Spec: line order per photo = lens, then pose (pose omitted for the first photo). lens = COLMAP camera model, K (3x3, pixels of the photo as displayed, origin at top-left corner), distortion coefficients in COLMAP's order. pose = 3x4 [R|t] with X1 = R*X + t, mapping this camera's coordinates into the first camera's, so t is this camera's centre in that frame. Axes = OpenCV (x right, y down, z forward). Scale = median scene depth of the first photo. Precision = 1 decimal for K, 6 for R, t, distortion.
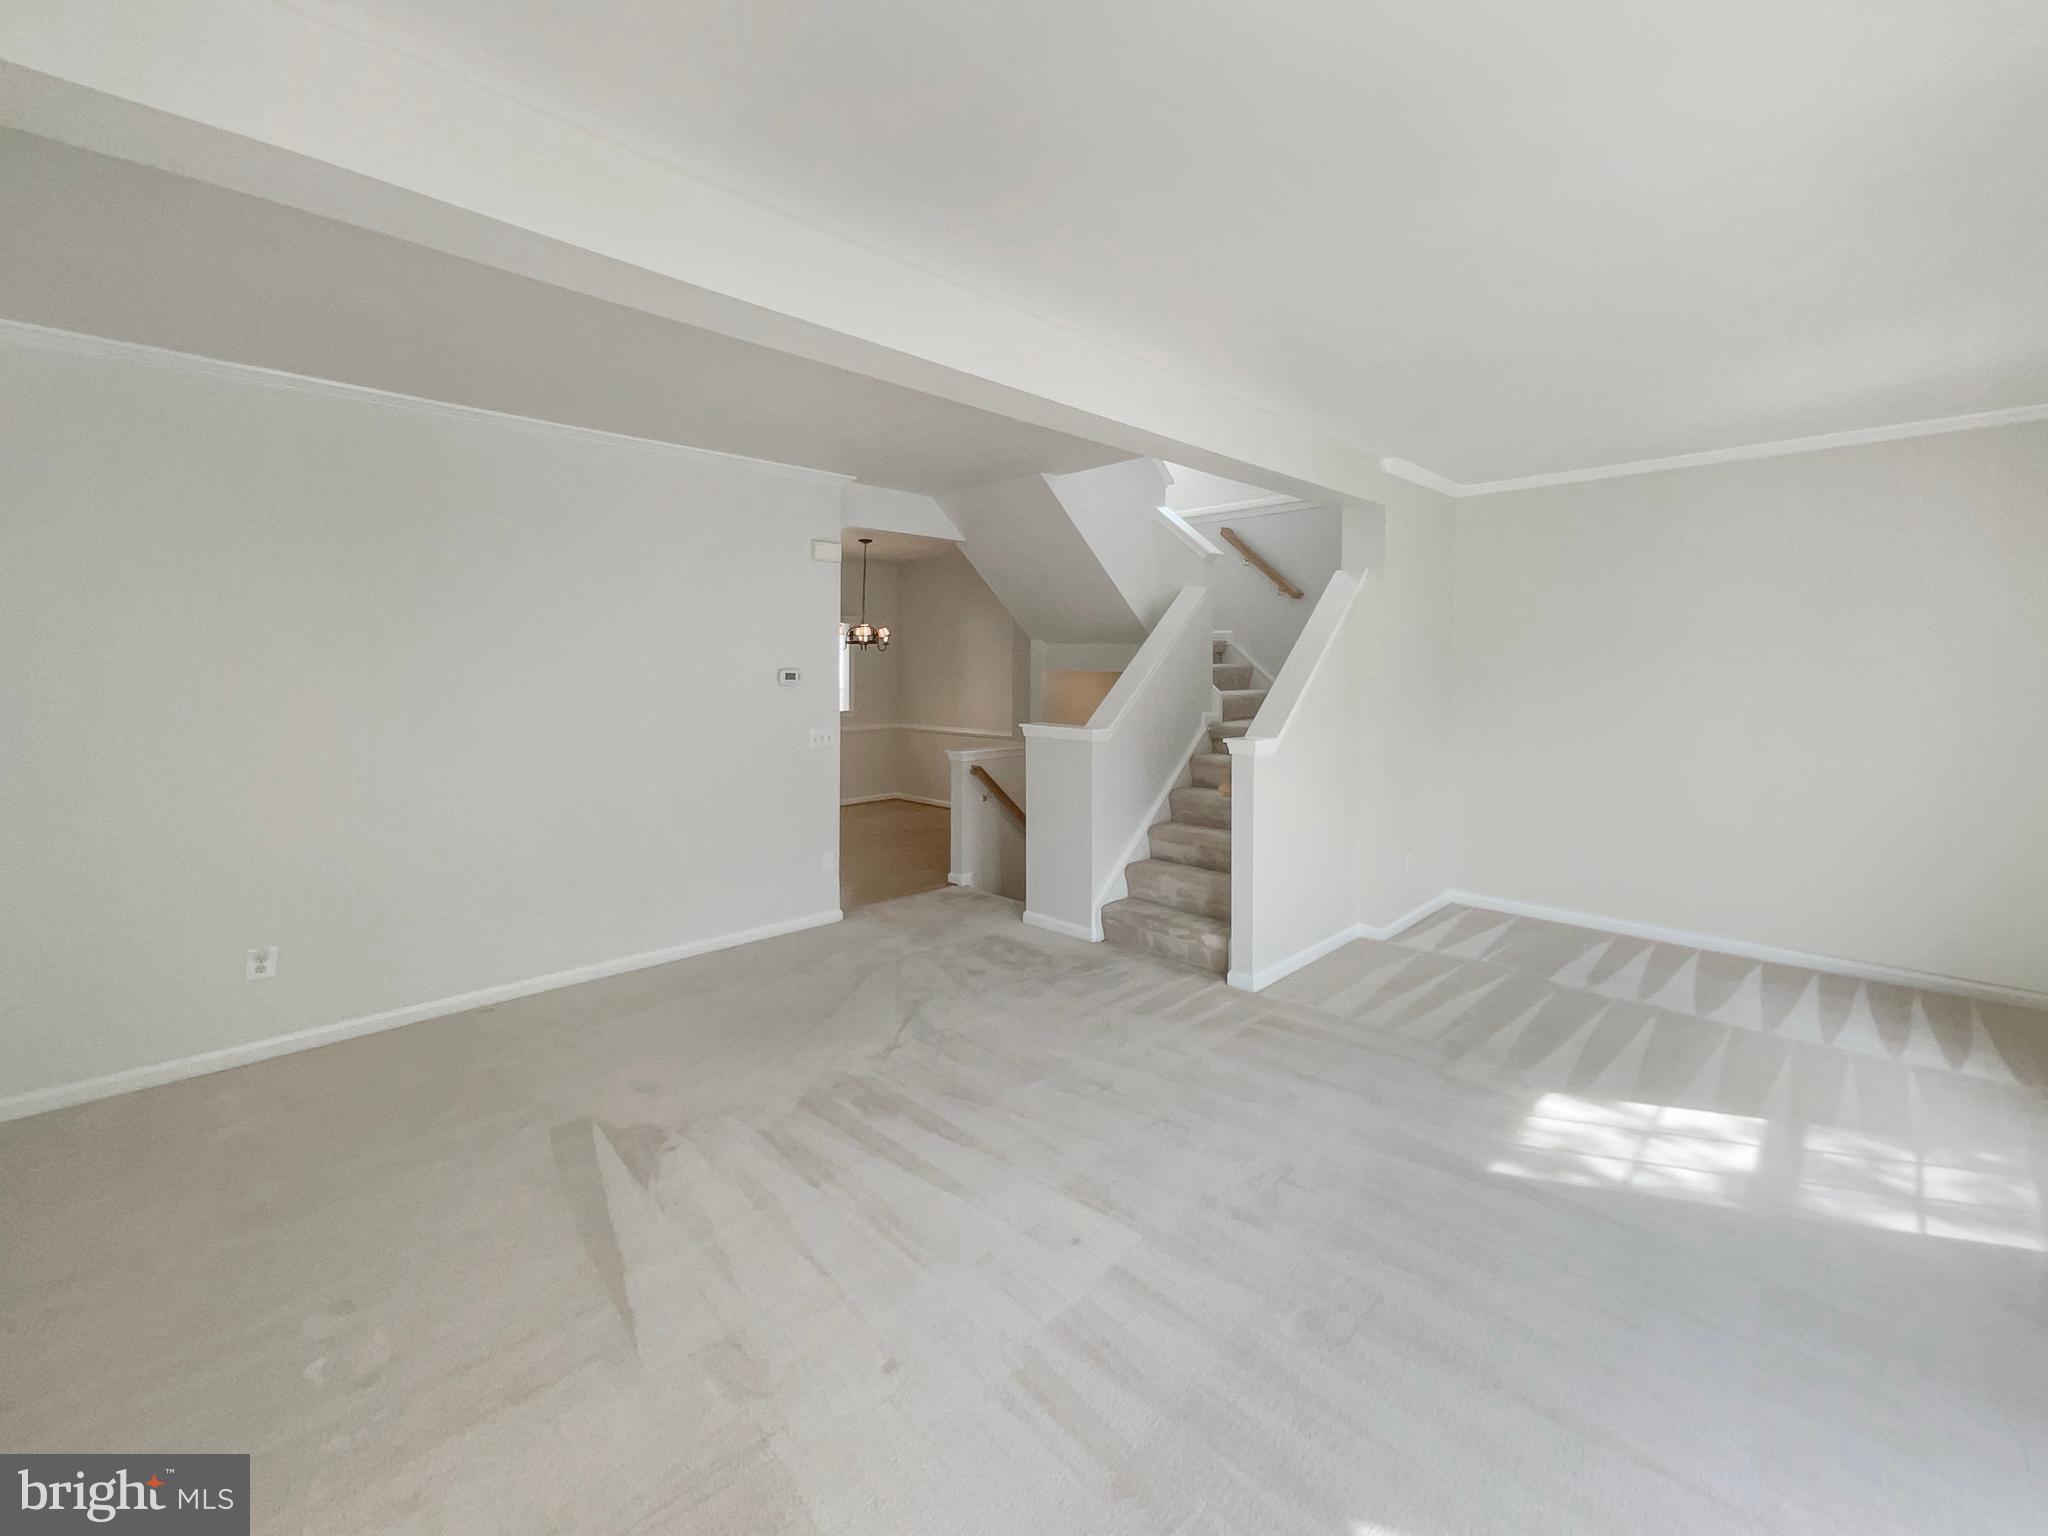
lens RADIAL K [[834.7, 0, 1012.9], [0, 834.7, 746.3], [0, 0, 1]] dist [-0.004140, 0.006349]
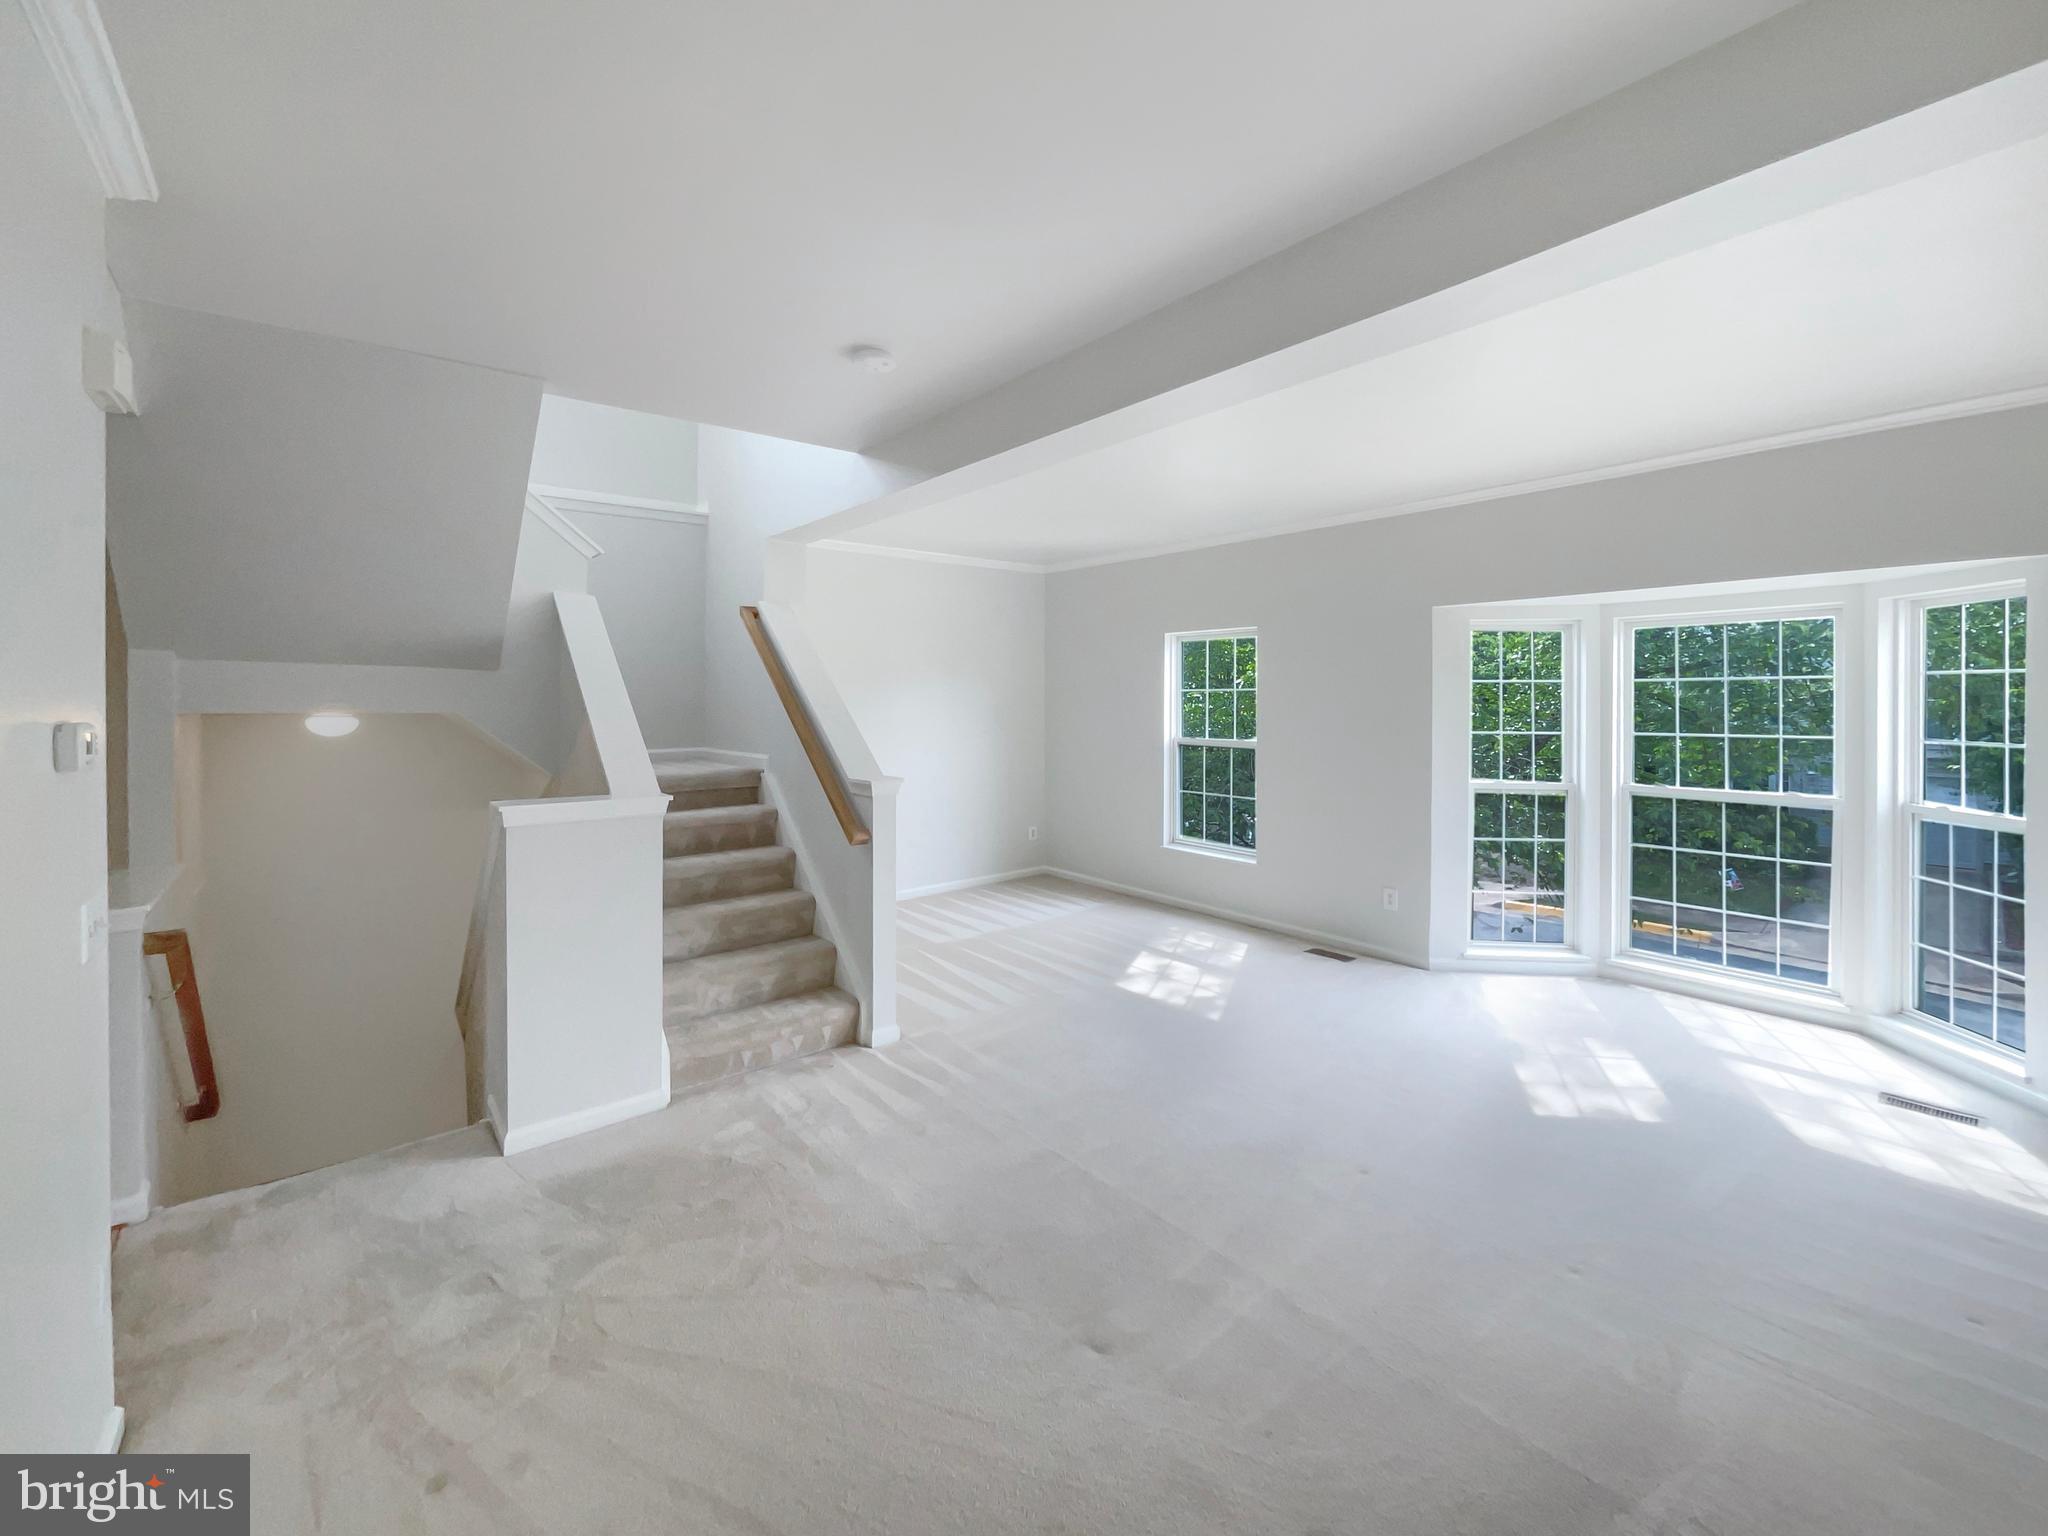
lens RADIAL K [[834.7, 0, 1012.9], [0, 834.7, 746.3], [0, 0, 1]] dist [-0.004140, 0.006349]
pose [[0.086010, -0.055611, 0.994741, -0.919564], [0.080651, 0.995553, 0.048683, -0.117225], [-0.993024, 0.076040, 0.090113, 1.059329]]
